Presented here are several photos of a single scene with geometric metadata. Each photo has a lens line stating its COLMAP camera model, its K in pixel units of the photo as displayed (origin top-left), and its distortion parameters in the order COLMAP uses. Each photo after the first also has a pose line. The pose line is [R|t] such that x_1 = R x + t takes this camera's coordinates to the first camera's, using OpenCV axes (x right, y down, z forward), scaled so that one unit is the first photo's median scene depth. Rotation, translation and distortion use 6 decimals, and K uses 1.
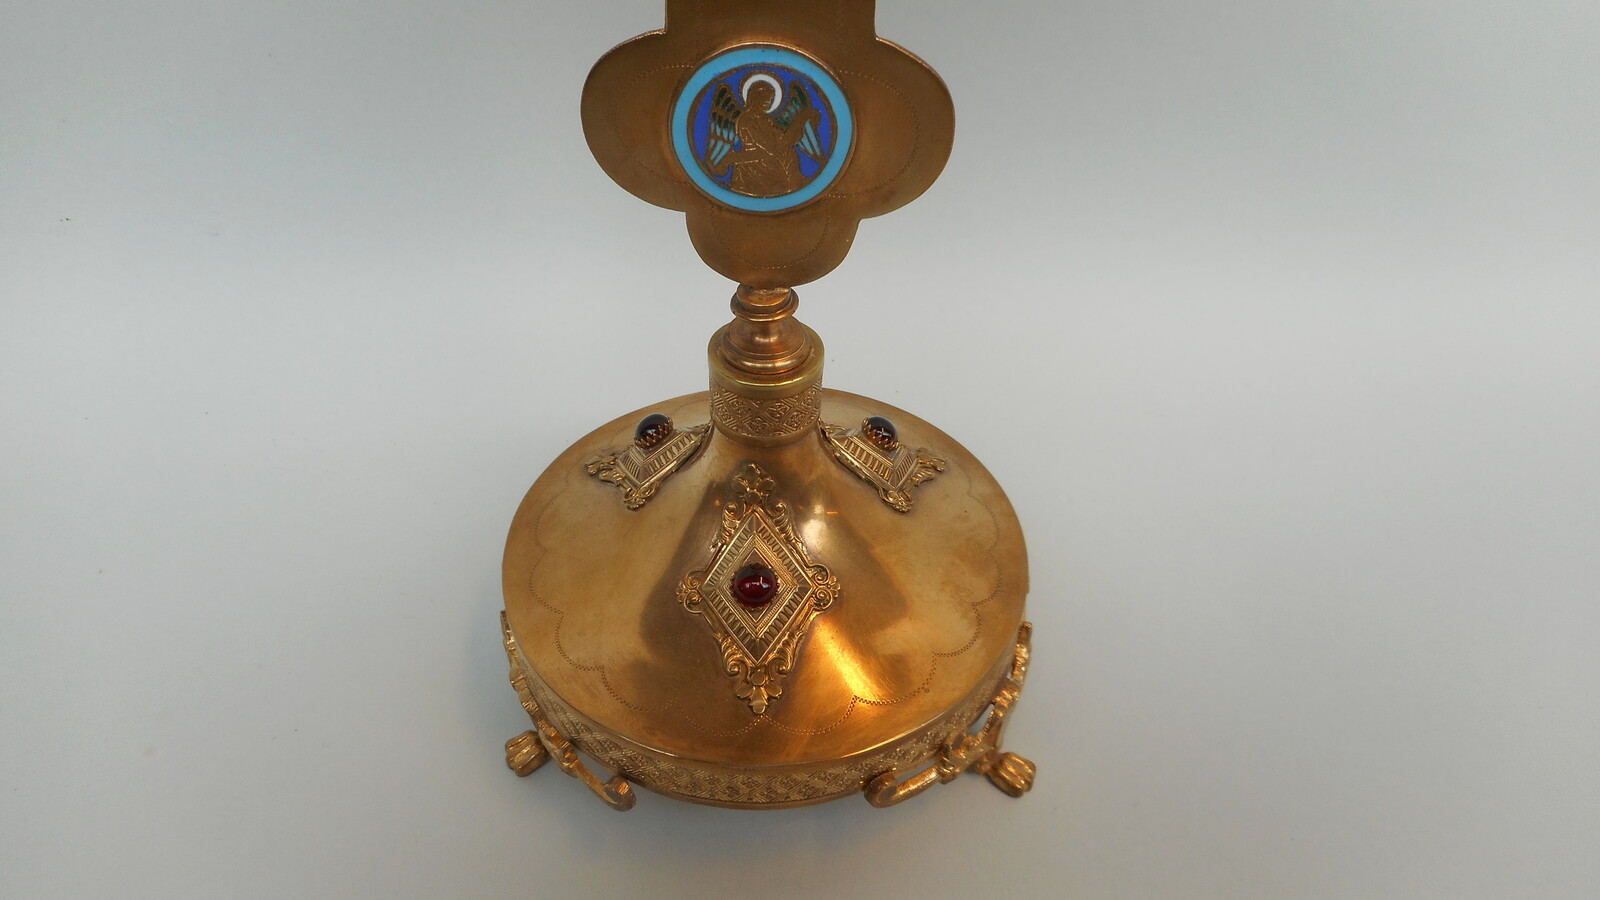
lens RADIAL K [[1164.0, 0, 805.7], [0, 1164.0, 448.9], [0, 0, 1]] dist [-0.000333, -0.000045]
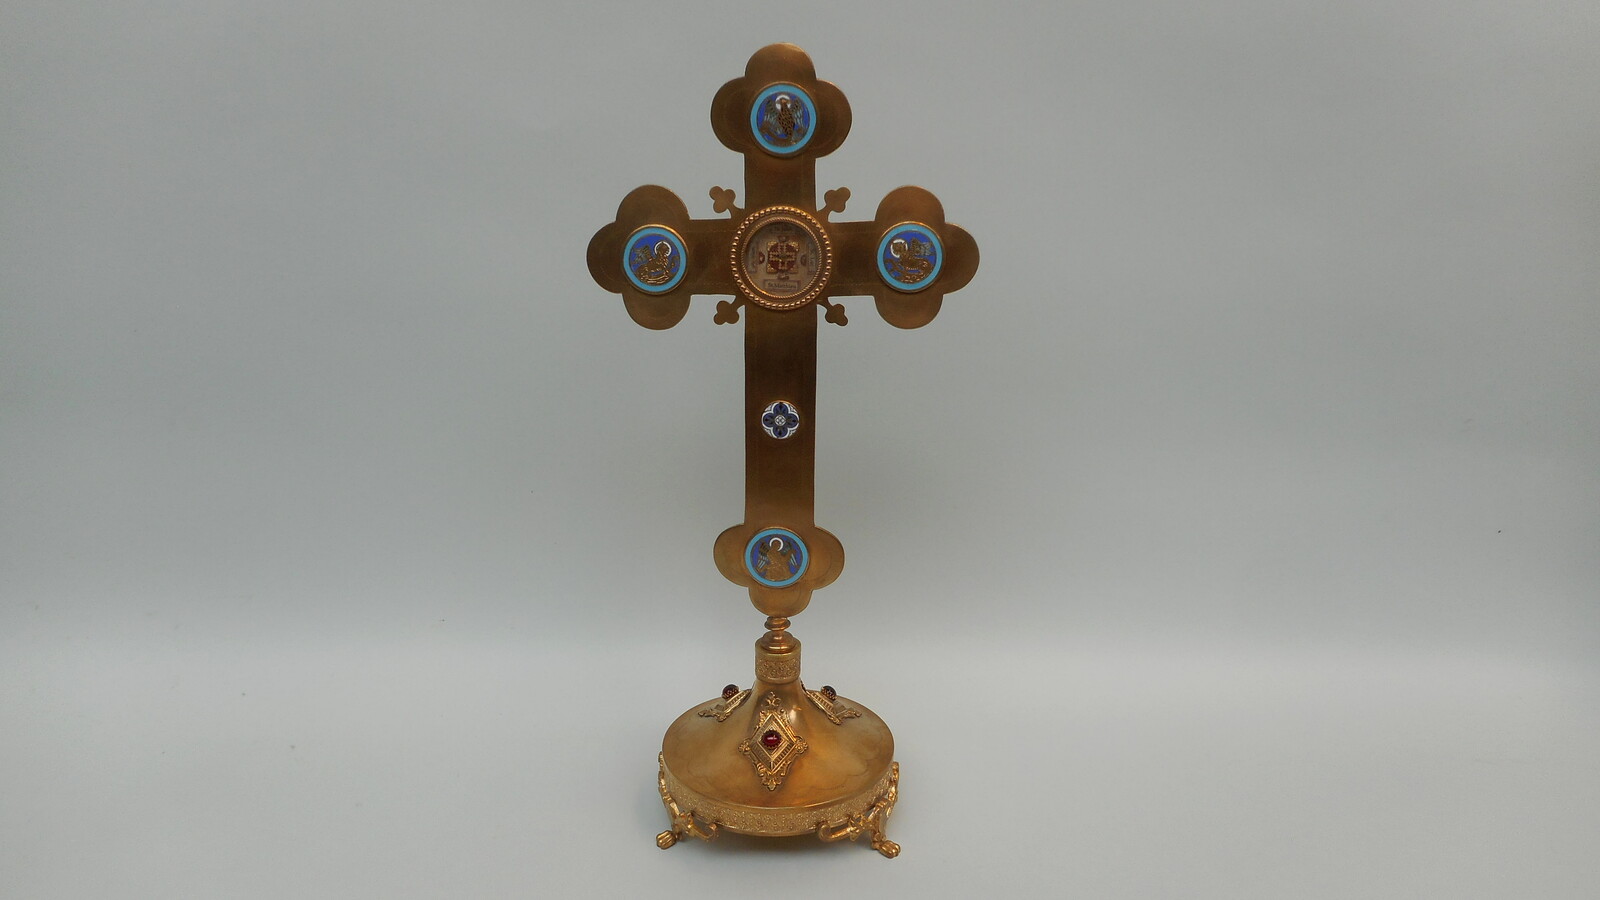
lens RADIAL K [[1164.0, 0, 796.6], [0, 1164.0, 450.4], [0, 0, 1]] dist [-0.000333, -0.000045]
pose [[0.998796, -0.006616, -0.048600, 0.137998], [-0.015180, 0.900520, -0.434549, 0.662322], [0.046640, 0.434764, 0.899336, -1.522430]]
